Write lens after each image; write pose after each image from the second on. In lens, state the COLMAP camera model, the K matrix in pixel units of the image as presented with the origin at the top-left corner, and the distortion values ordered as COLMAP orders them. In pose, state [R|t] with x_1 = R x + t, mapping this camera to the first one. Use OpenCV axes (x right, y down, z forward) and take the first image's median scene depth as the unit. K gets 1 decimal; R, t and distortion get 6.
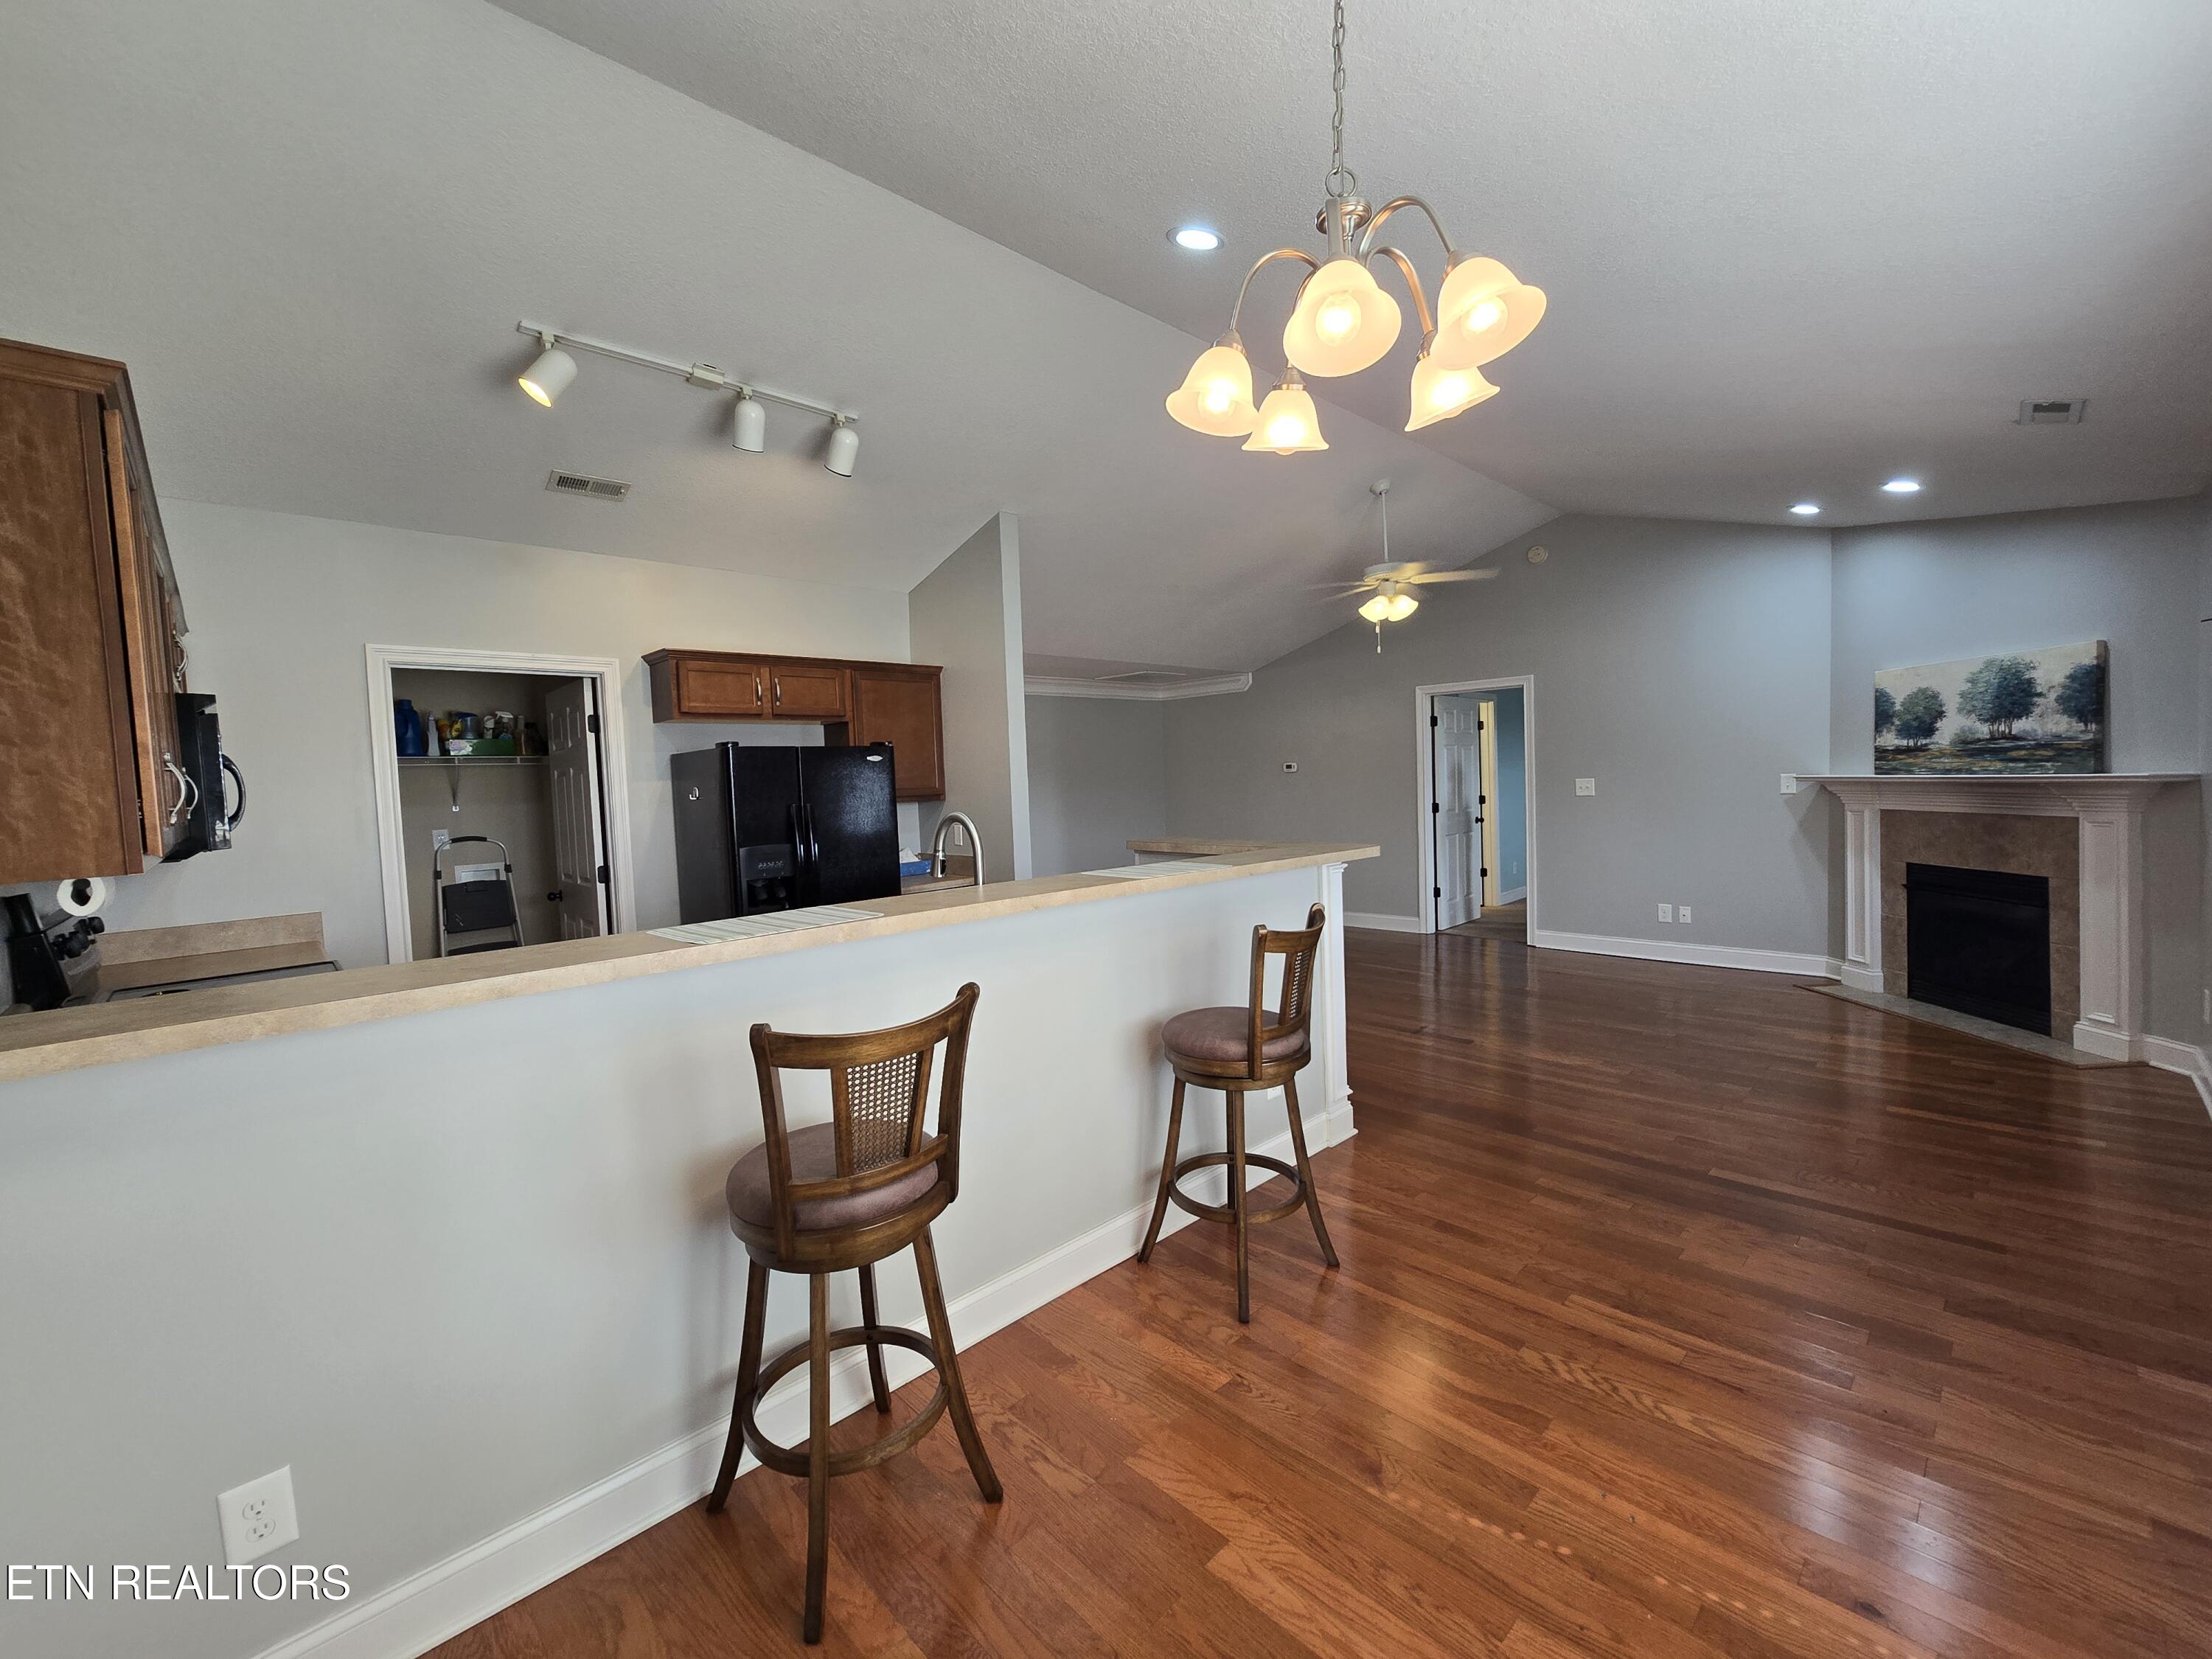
lens RADIAL K [[898.9, 0, 1109.3], [0, 898.9, 828.8], [0, 0, 1]] dist [0.001171, 0.000151]
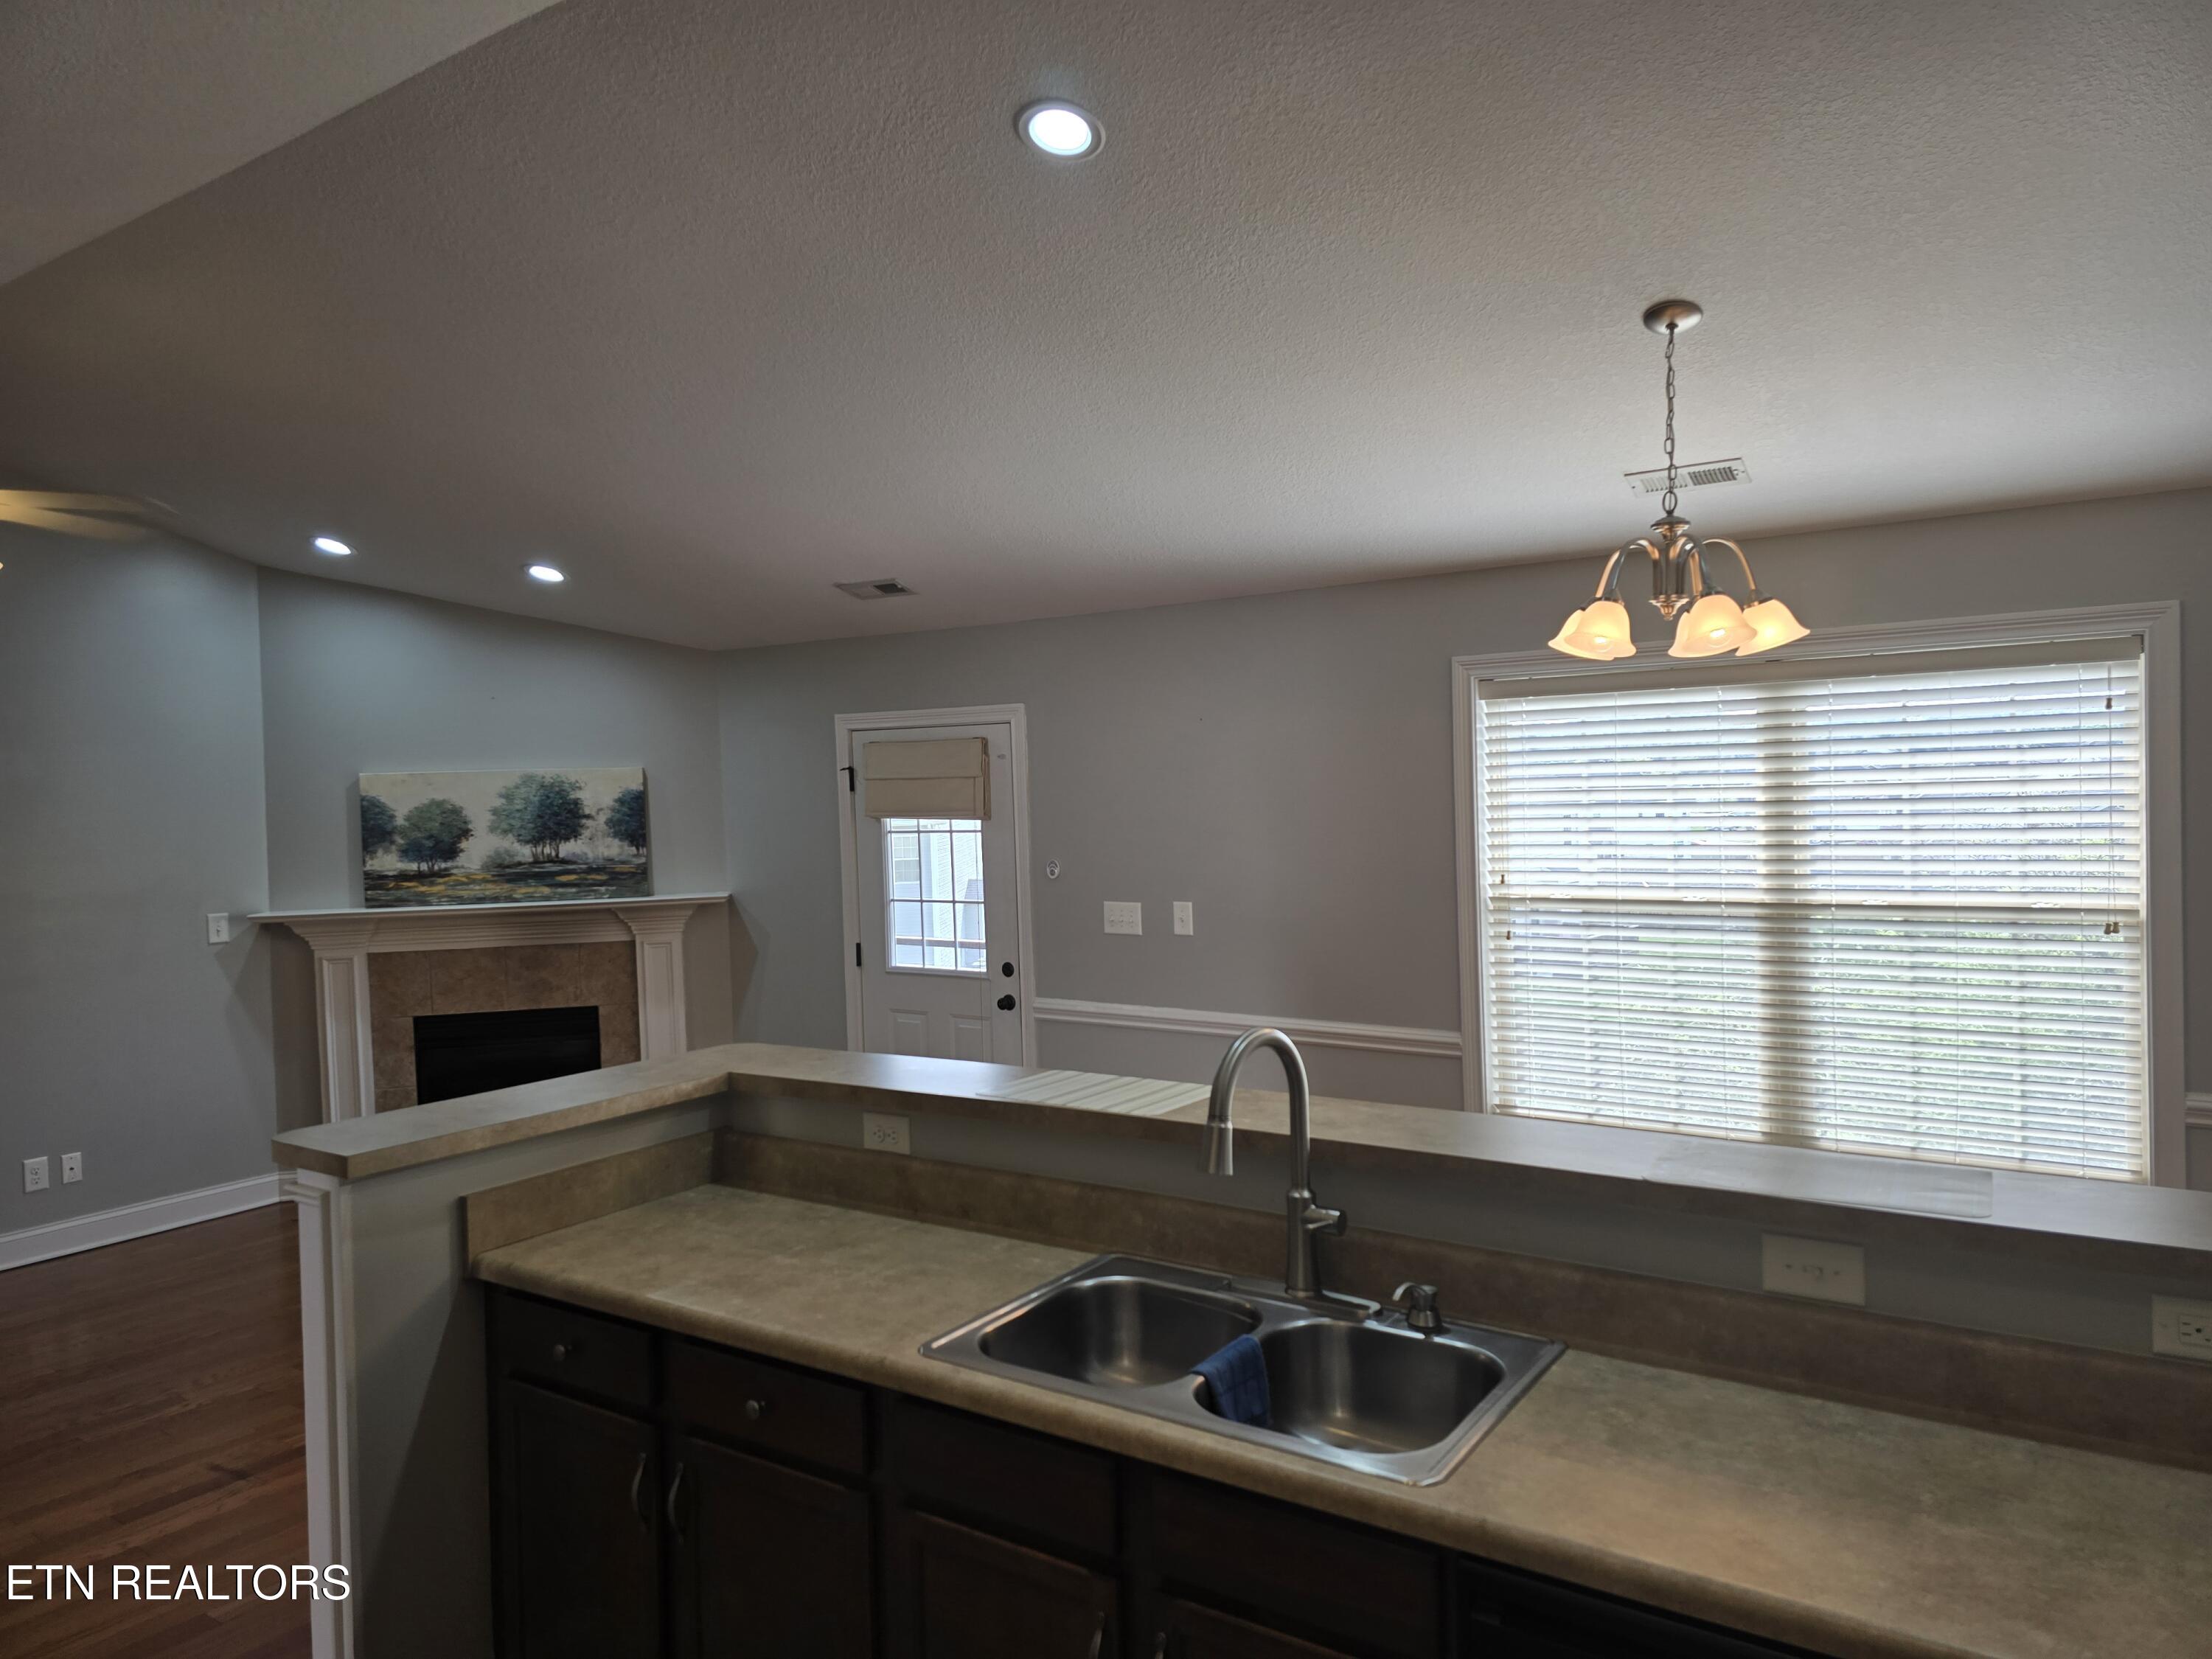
lens RADIAL K [[1467.8, 0, 1106.7], [0, 1467.8, 825.1], [0, 0, 1]] dist [0.003535, 0.000193]
pose [[-0.211114, 0.021968, 0.977215, -0.562866], [0.092216, 0.995736, -0.002463, -0.078138], [-0.973102, 0.089595, -0.212239, 0.729430]]
